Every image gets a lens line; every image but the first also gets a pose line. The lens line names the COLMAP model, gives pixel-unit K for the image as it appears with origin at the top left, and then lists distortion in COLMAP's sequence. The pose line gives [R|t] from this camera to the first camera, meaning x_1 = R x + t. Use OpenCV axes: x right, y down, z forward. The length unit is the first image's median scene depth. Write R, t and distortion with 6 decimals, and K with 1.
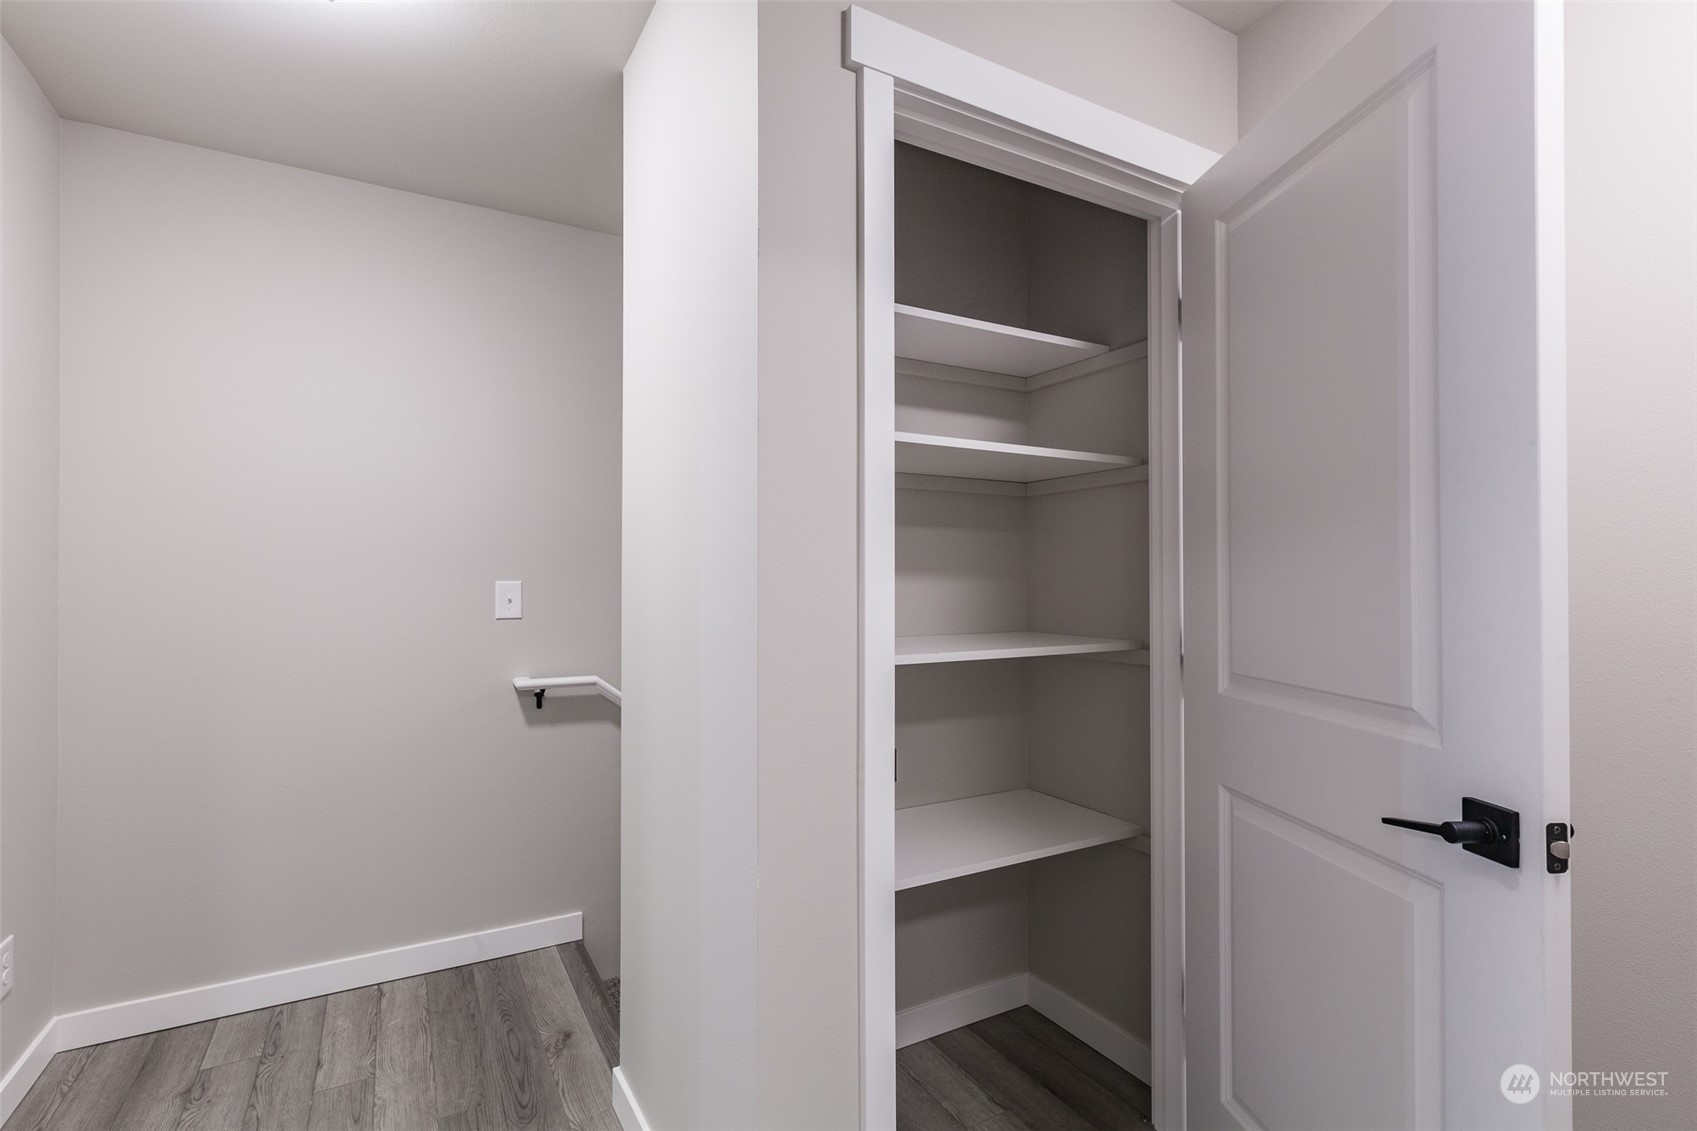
lens RADIAL K [[766.0, 0, 848.5], [0, 766.0, 565.5], [0, 0, 1]] dist [0.000323, -0.001703]
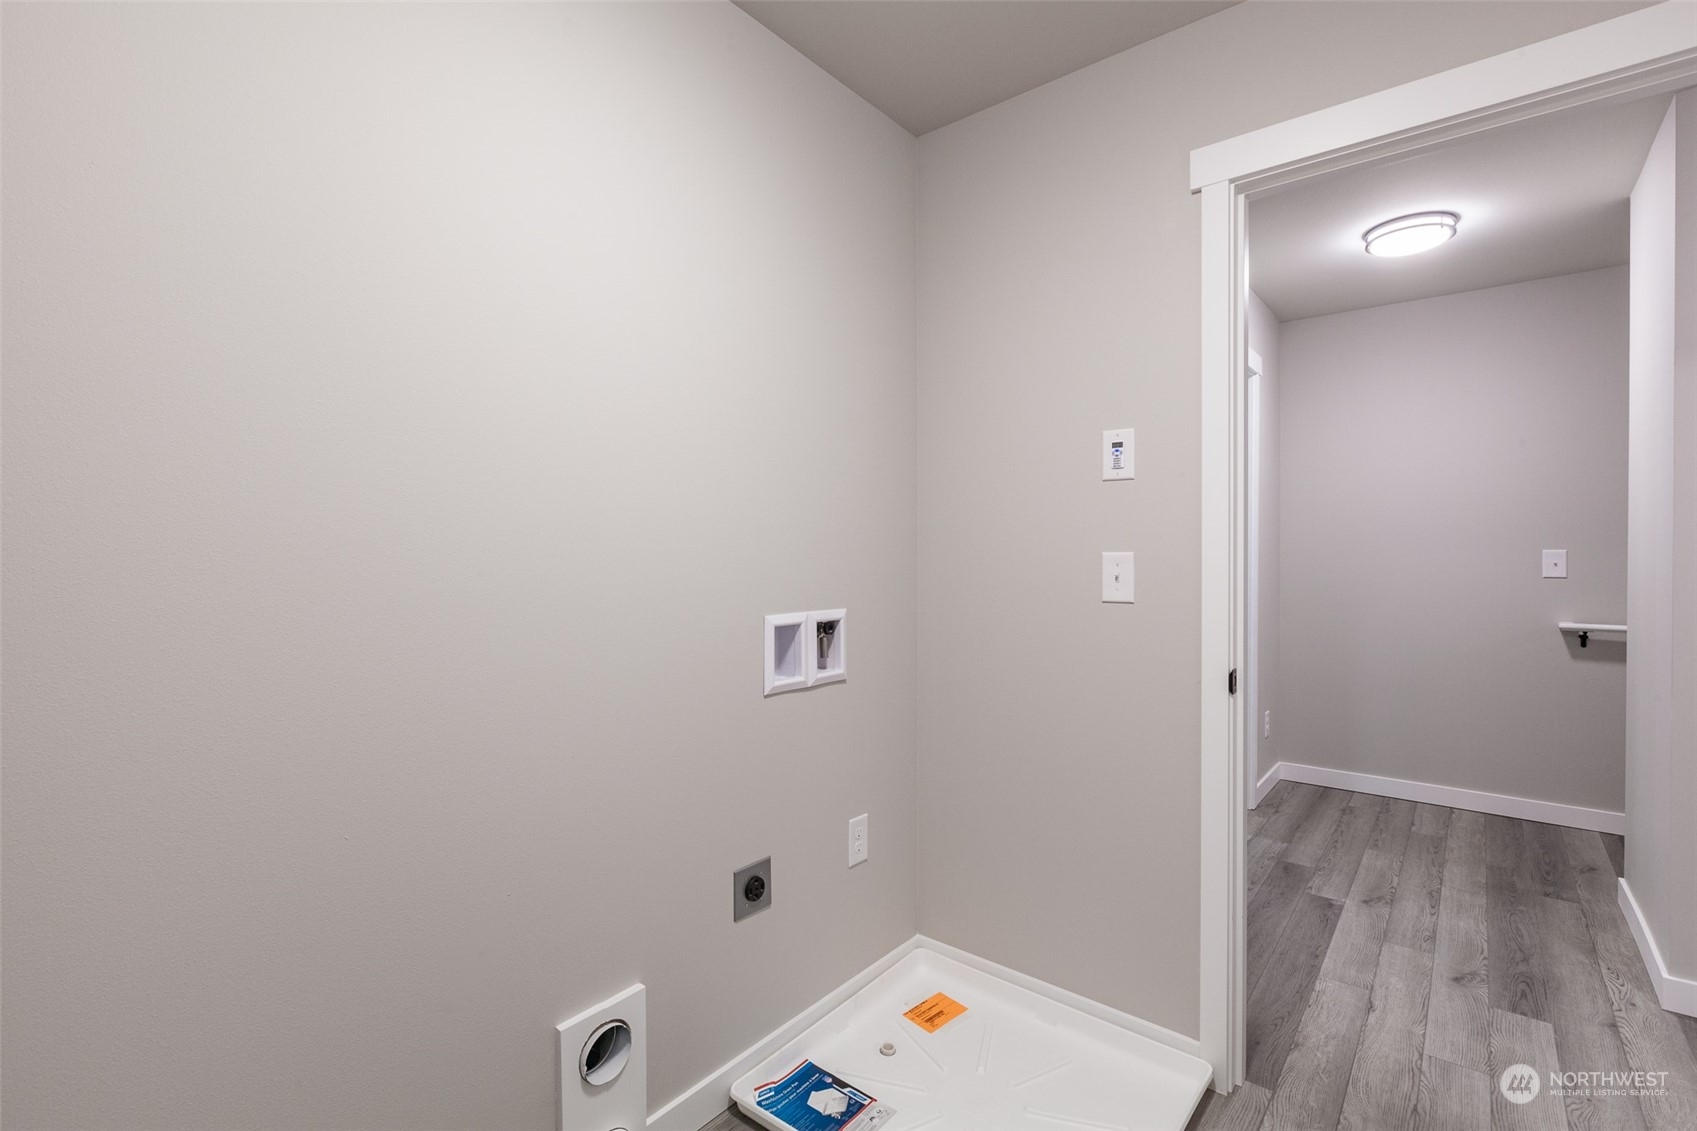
lens RADIAL K [[766.0, 0, 848.5], [0, 766.0, 565.5], [0, 0, 1]] dist [0.000323, -0.001703]
pose [[0.339600, 0.016529, -0.940425, 0.495959], [0.017553, 0.999560, 0.023907, -0.007936], [0.940406, -0.024626, 0.339161, -0.776158]]
